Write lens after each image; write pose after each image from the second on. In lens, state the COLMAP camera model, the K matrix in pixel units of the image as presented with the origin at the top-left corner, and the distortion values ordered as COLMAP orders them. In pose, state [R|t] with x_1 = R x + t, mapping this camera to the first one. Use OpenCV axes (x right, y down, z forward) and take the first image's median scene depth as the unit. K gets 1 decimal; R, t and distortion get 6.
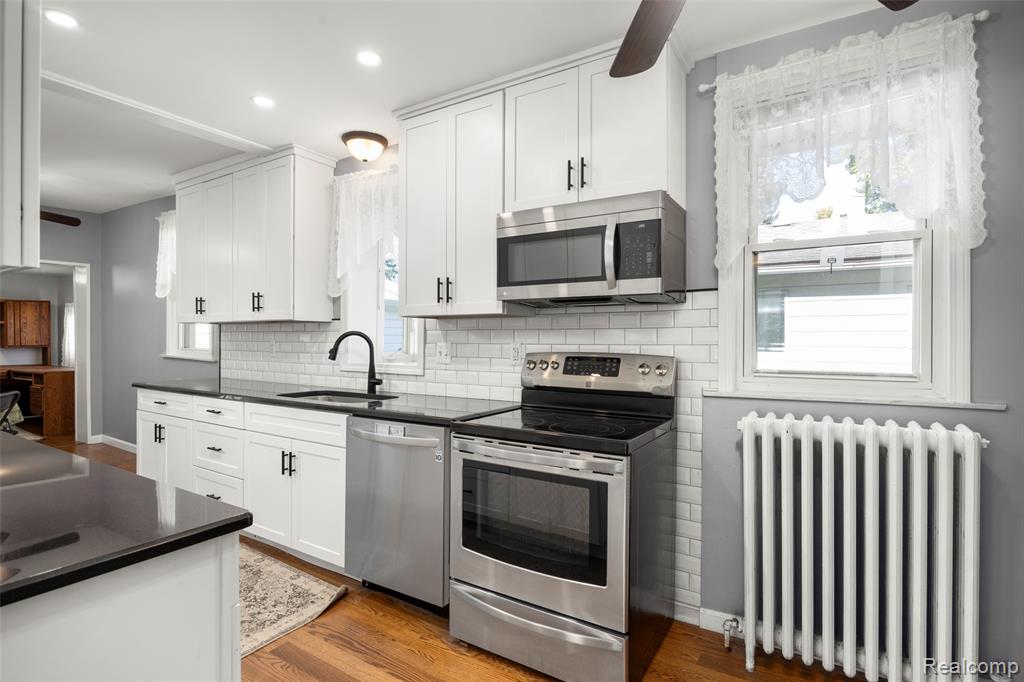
lens RADIAL K [[507.6, 0, 512.4], [0, 507.6, 339.0], [0, 0, 1]] dist [-0.007960, -0.002034]
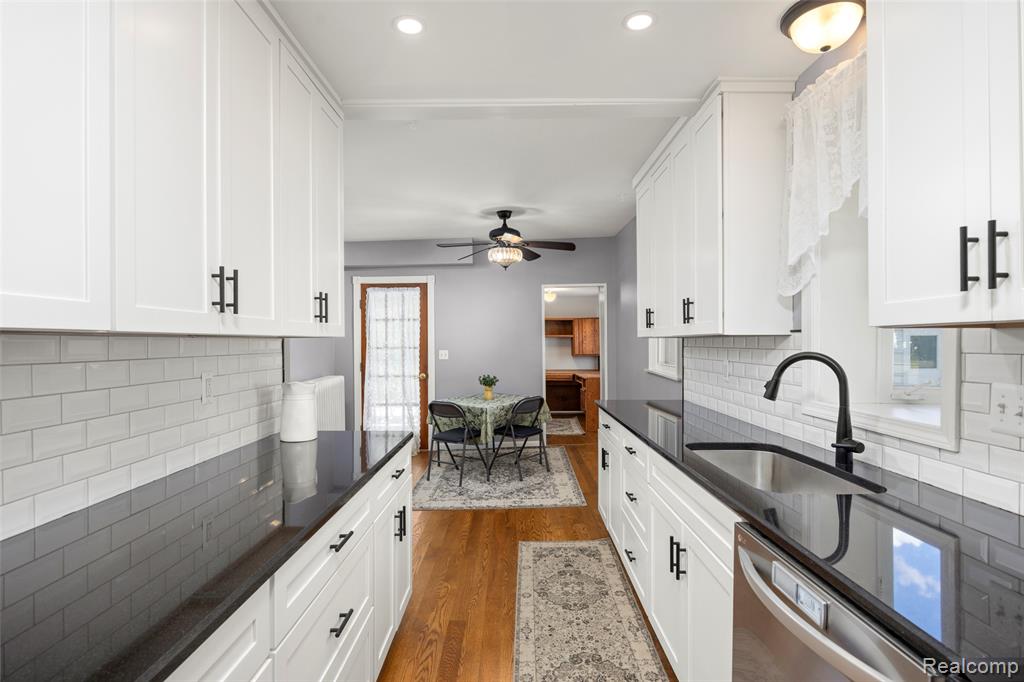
lens RADIAL K [[507.6, 0, 508.4], [0, 507.6, 343.6], [0, 0, 1]] dist [-0.007960, -0.002034]
pose [[0.524471, -0.002964, -0.851423, -0.000317], [0.002080, 0.999995, -0.002200, -0.025034], [0.851426, -0.000617, 0.524475, 0.401898]]
